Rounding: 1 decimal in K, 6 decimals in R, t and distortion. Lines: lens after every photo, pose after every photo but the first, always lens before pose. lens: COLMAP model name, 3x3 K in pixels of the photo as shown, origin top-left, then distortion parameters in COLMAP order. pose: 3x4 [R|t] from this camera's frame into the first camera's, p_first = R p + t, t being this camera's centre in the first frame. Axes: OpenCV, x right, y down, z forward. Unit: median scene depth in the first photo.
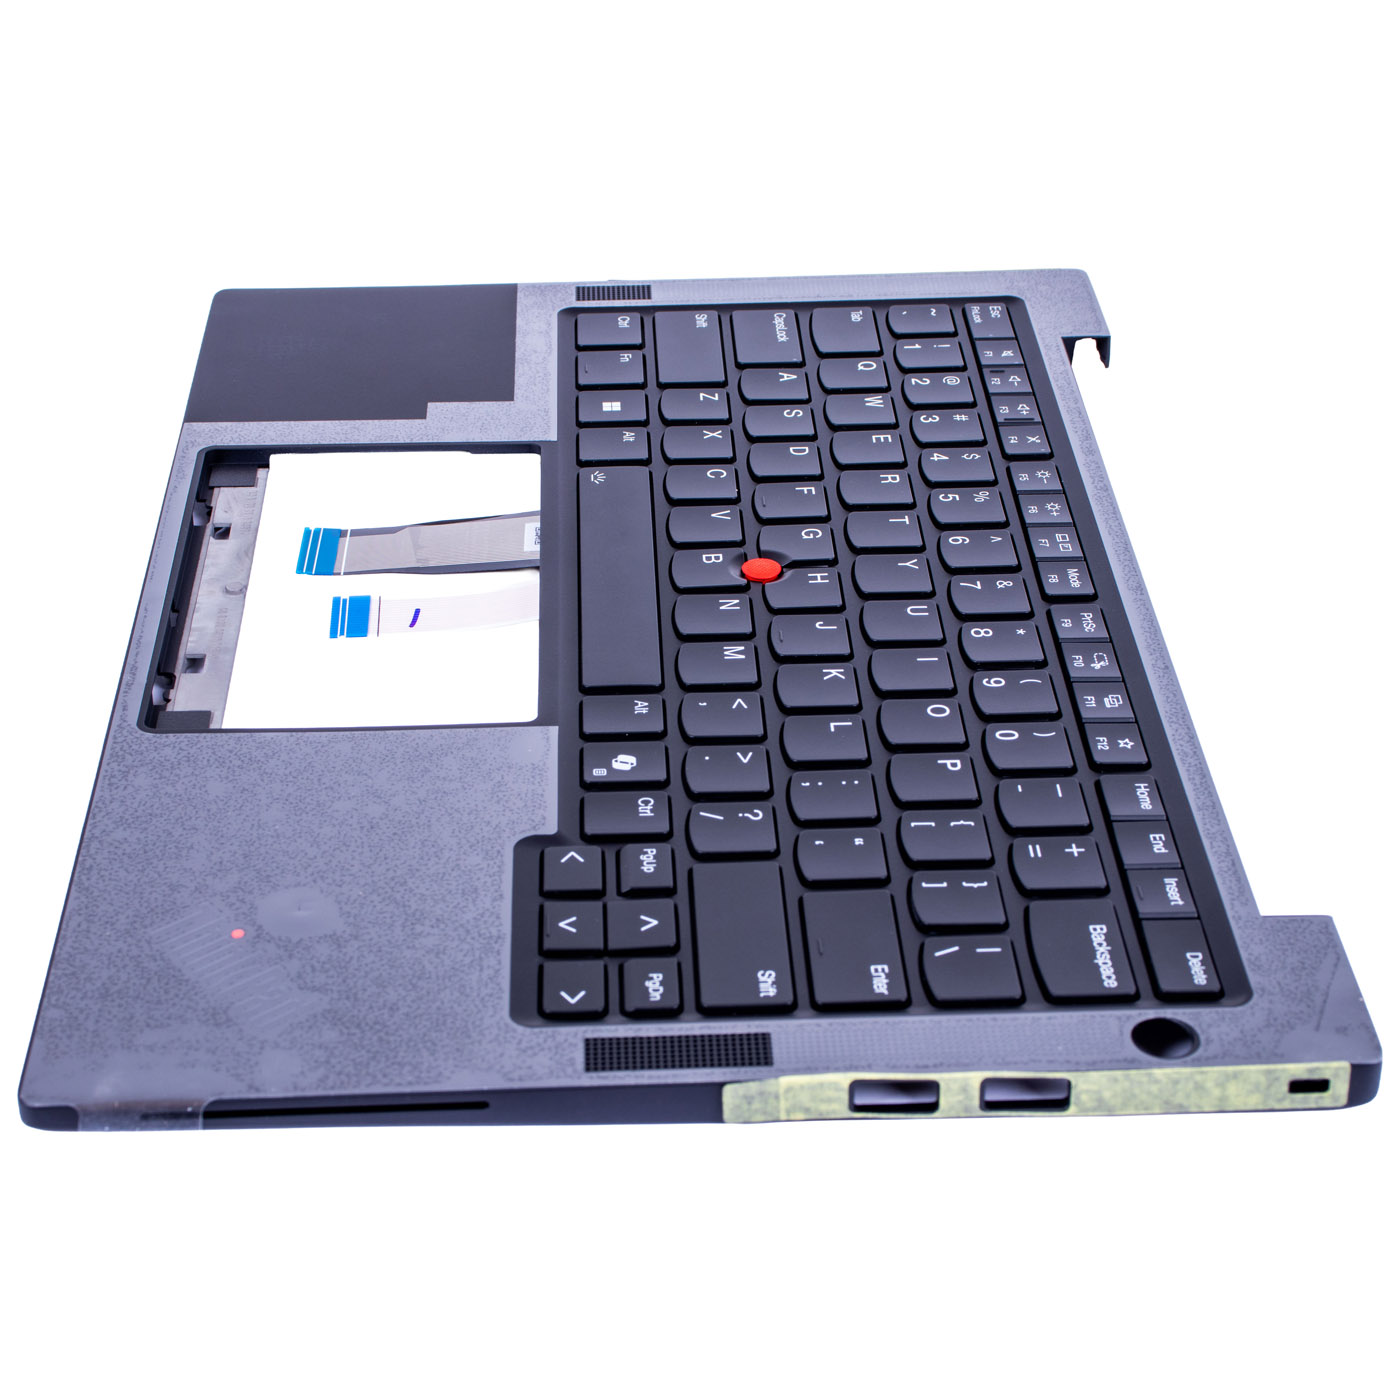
lens RADIAL K [[2851.1, 0, 696.6], [0, 2851.1, 701.6], [0, 0, 1]] dist [0.108673, 0.000000]
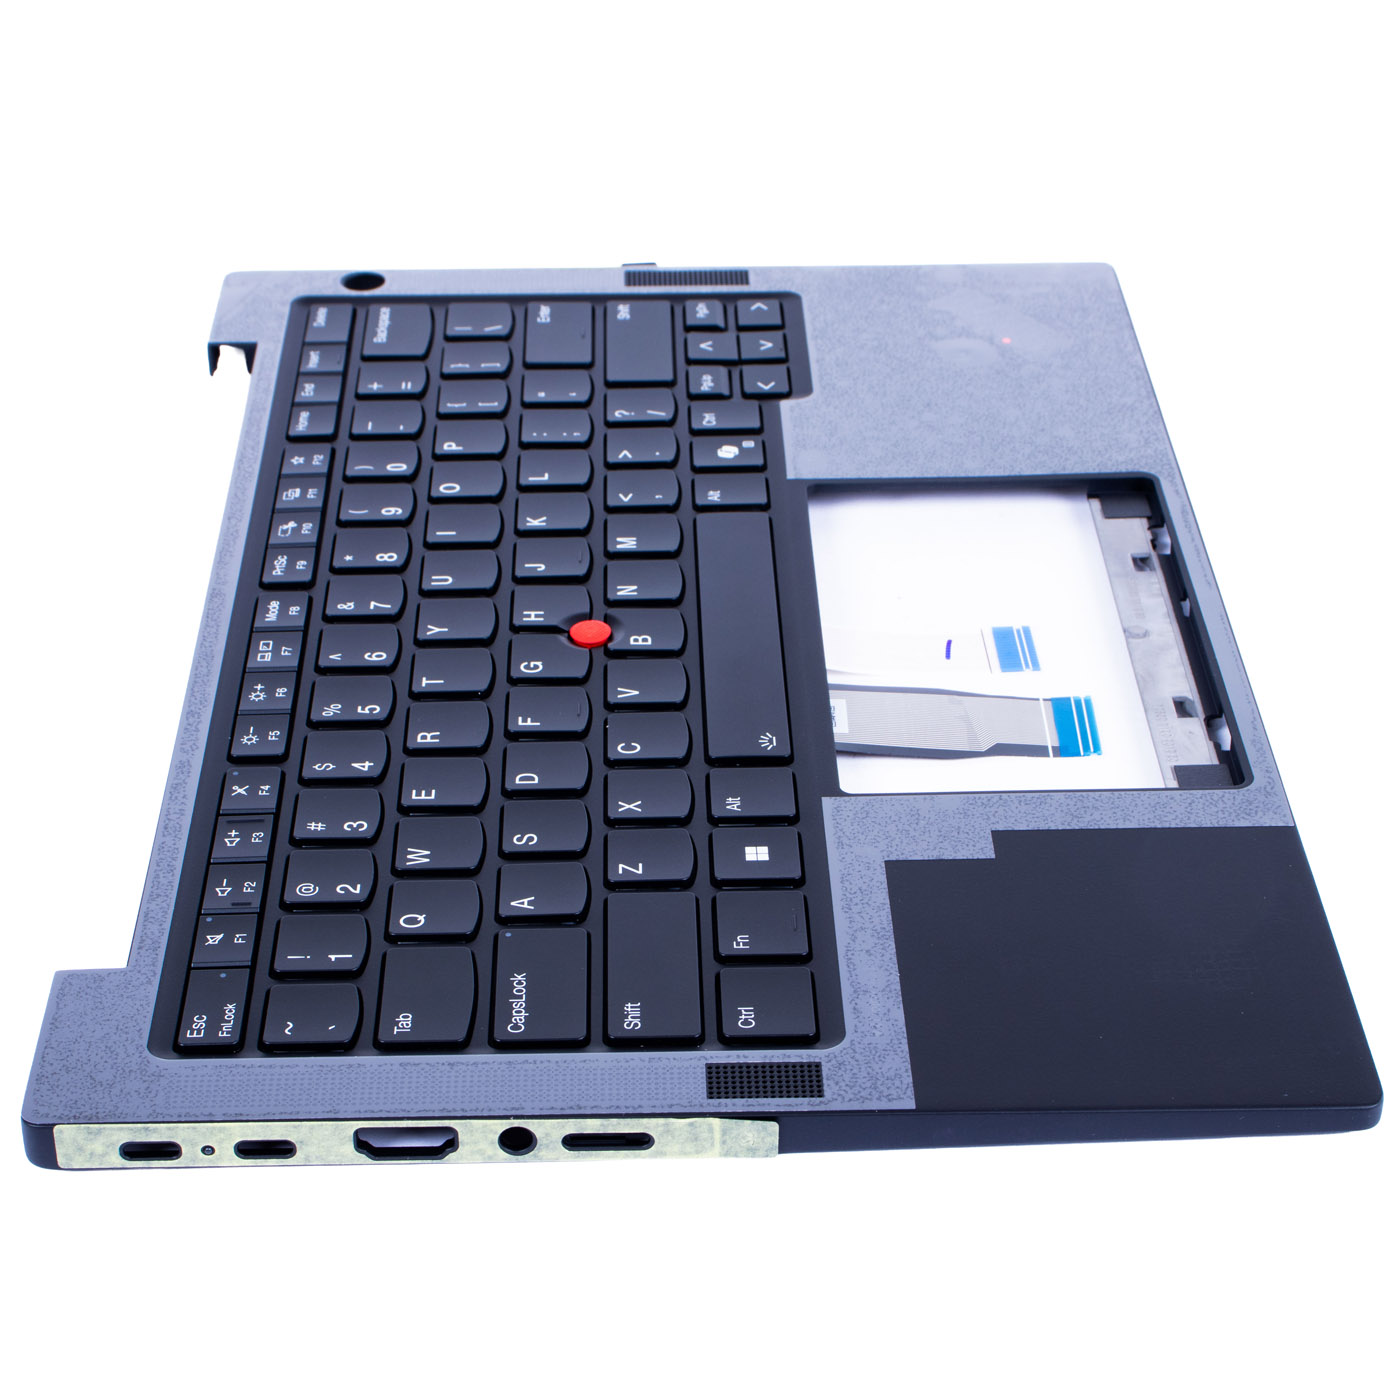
lens RADIAL K [[2876.3, 0, 698.7], [0, 2876.3, 700.8], [0, 0, 1]] dist [0.045748, 0.000000]
pose [[-0.999812, 0.002836, 0.019177, -0.033037], [0.018784, 0.386285, 0.922188, -0.957001], [-0.004793, 0.922375, -0.386265, 1.437980]]
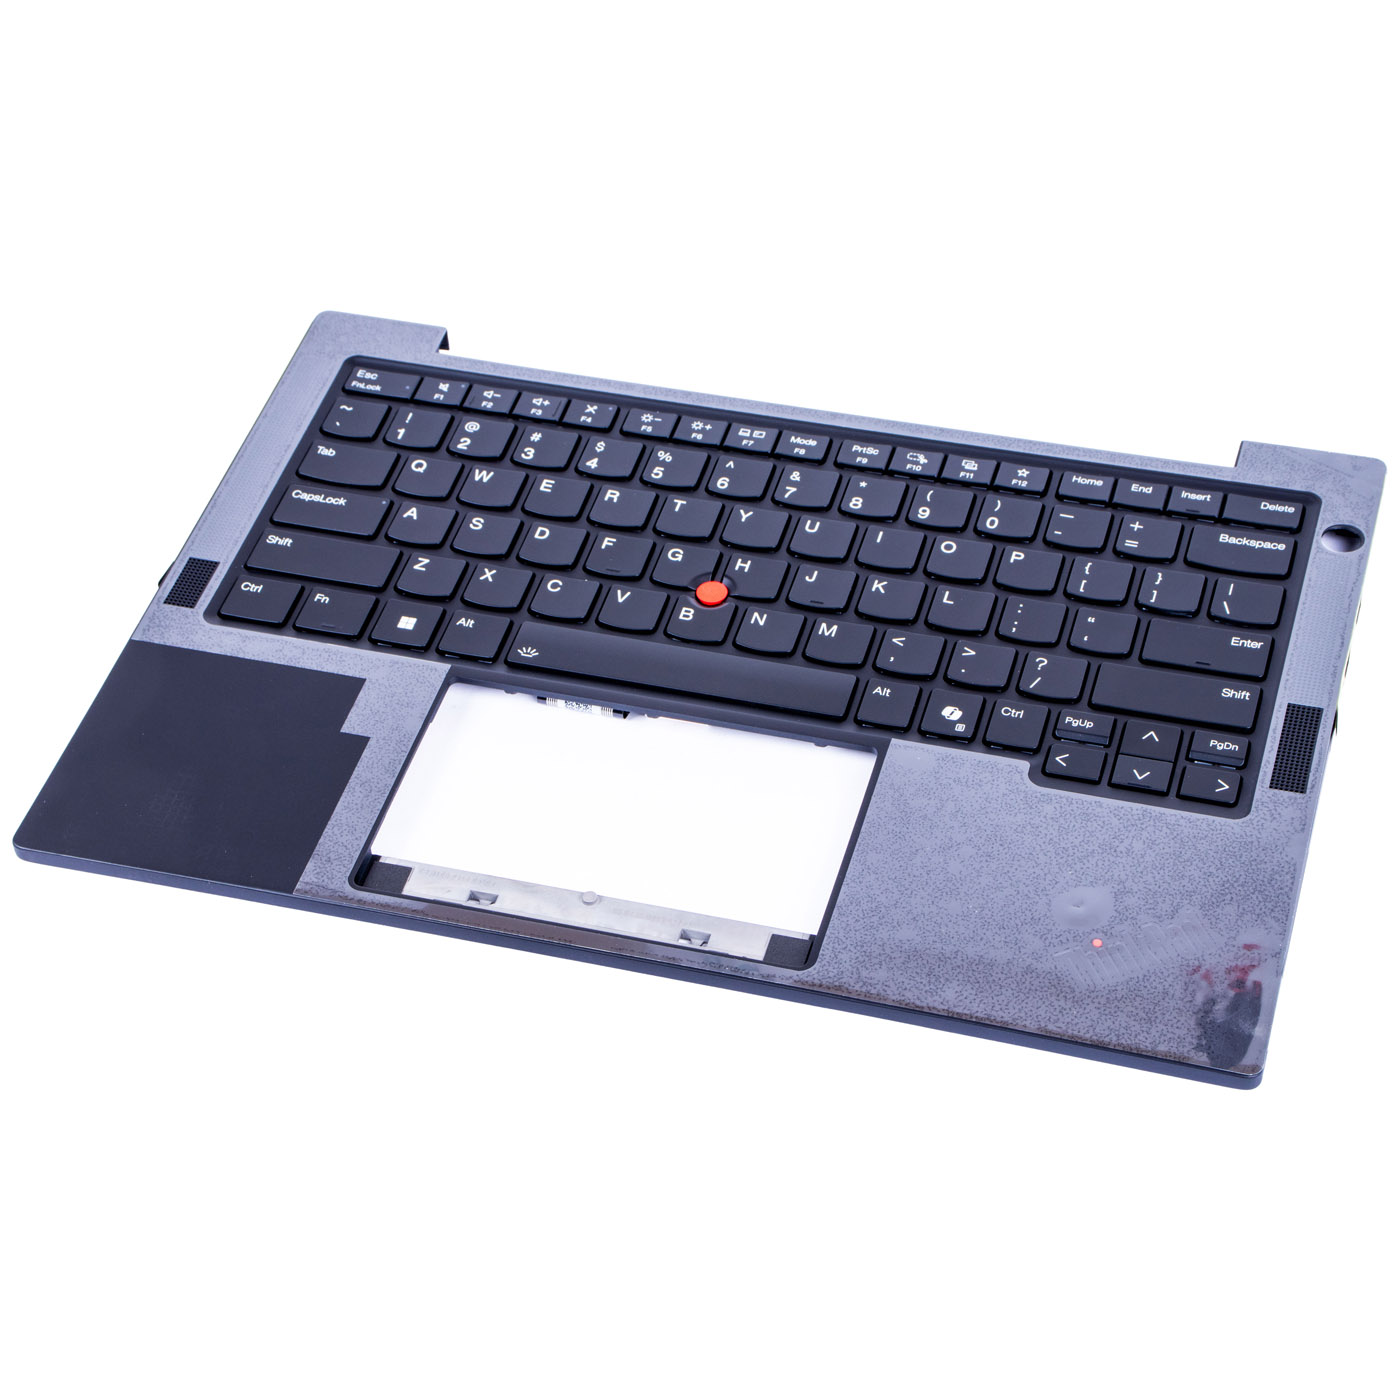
lens RADIAL K [[3313.7, 0, 703.6], [0, 3313.7, 690.2], [0, 0, 1]] dist [0.179706, 0.000000]
pose [[0.304349, -0.671214, 0.675902, -1.031975], [0.546553, 0.704192, 0.453203, -0.705378], [-0.780161, 0.231485, 0.581174, 0.163892]]
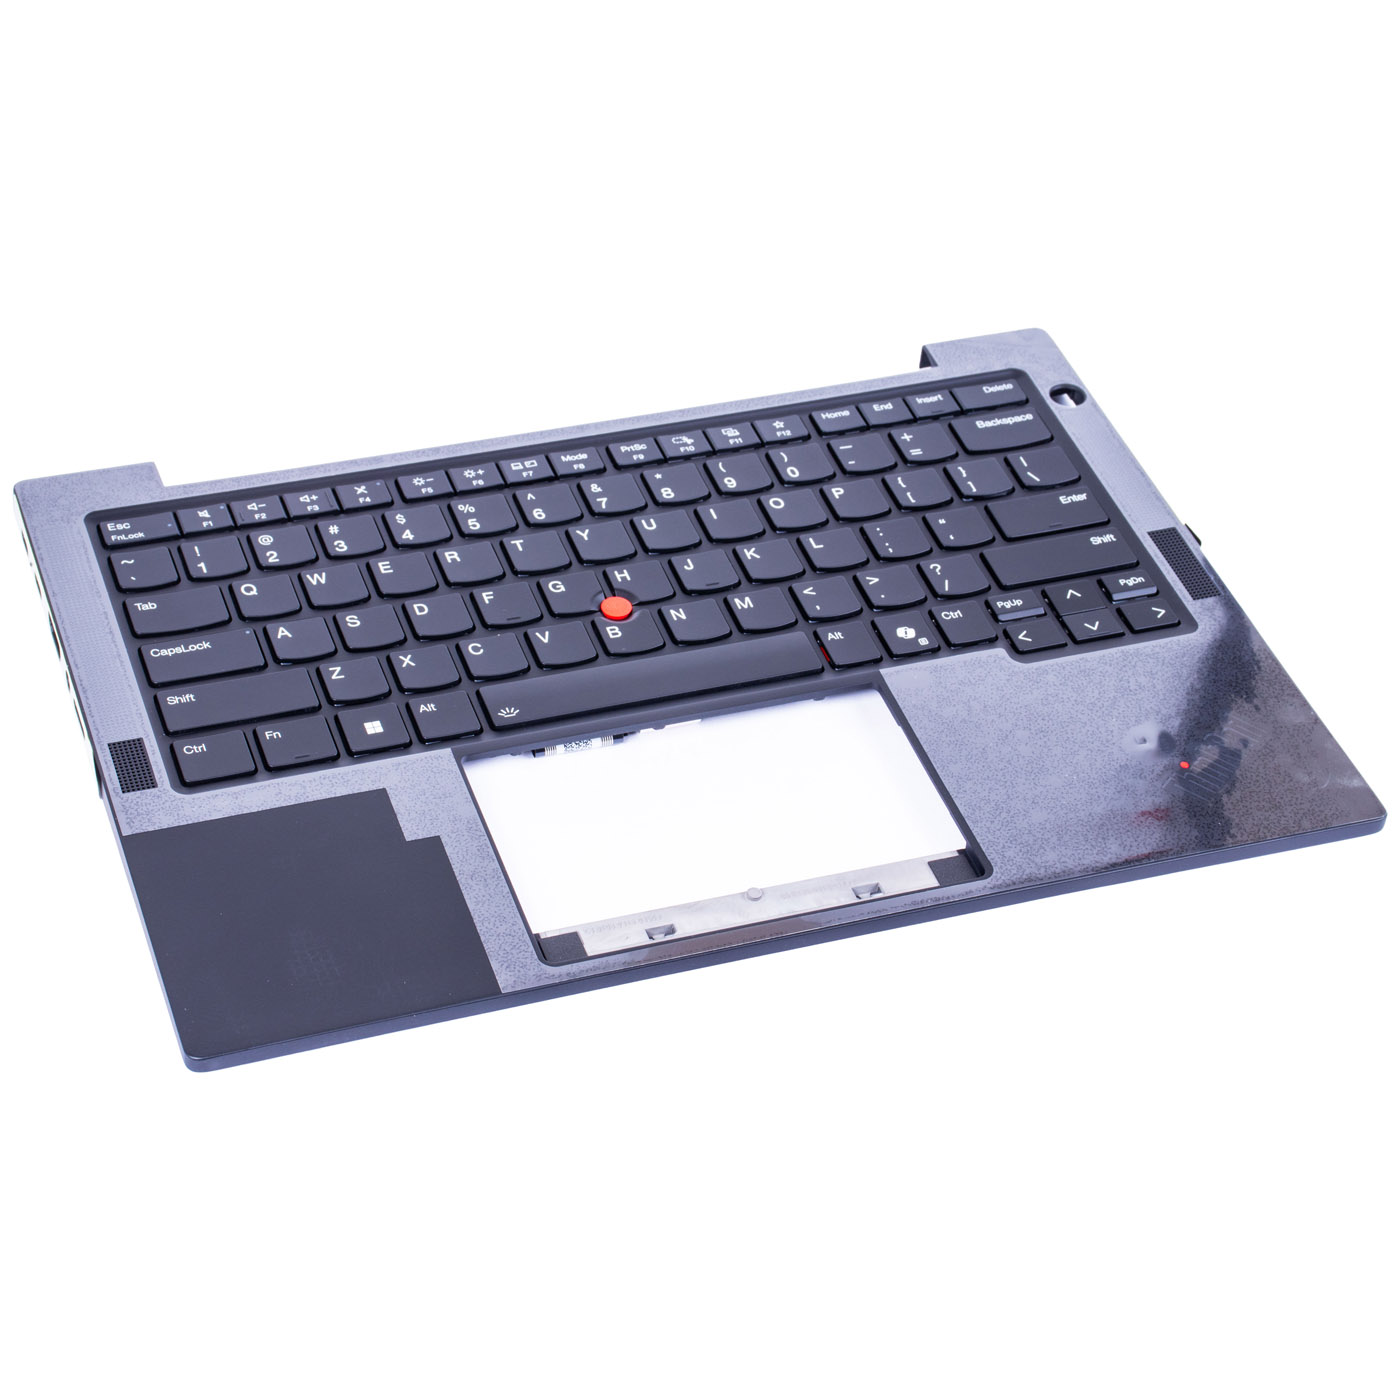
lens RADIAL K [[3253.8, 0, 698.0], [0, 3253.8, 705.9], [0, 0, 1]] dist [0.197460, 0.000000]
pose [[-0.293337, -0.644395, 0.706193, -1.075984], [0.461205, 0.551657, 0.694956, -1.047852], [-0.837403, 0.529556, 0.135377, 0.820908]]
